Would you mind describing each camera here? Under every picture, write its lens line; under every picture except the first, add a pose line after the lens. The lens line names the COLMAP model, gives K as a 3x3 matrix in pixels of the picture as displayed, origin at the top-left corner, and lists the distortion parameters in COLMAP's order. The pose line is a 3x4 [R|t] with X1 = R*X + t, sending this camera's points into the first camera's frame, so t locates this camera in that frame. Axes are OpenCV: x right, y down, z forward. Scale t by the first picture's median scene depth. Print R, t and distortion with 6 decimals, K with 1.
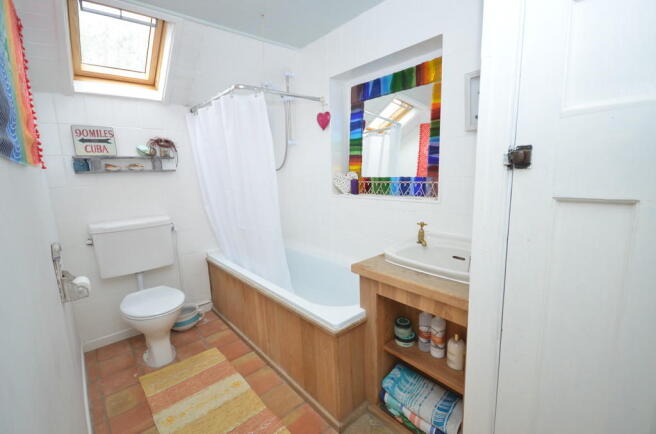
lens RADIAL K [[287.9, 0, 333.3], [0, 287.9, 216.7], [0, 0, 1]] dist [0.004541, -0.006876]
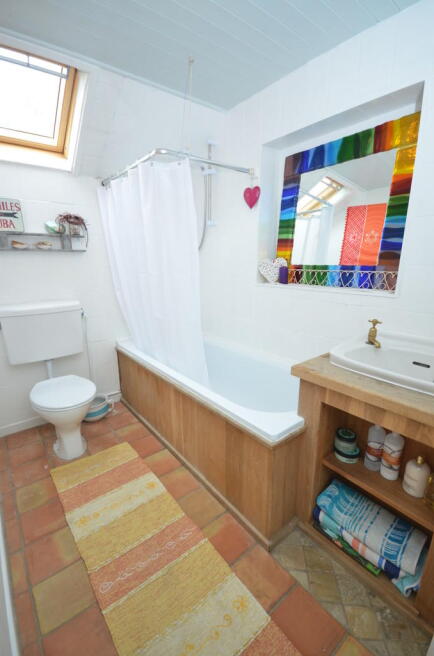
lens RADIAL K [[287.9, 0, 212.2], [0, 287.9, 328.6], [0, 0, 1]] dist [0.004541, -0.006876]
pose [[0.997341, 0.042791, -0.058996, -0.099230], [-0.038150, 0.996250, 0.077653, -0.001206], [0.062098, -0.075196, 0.995233, 0.116401]]
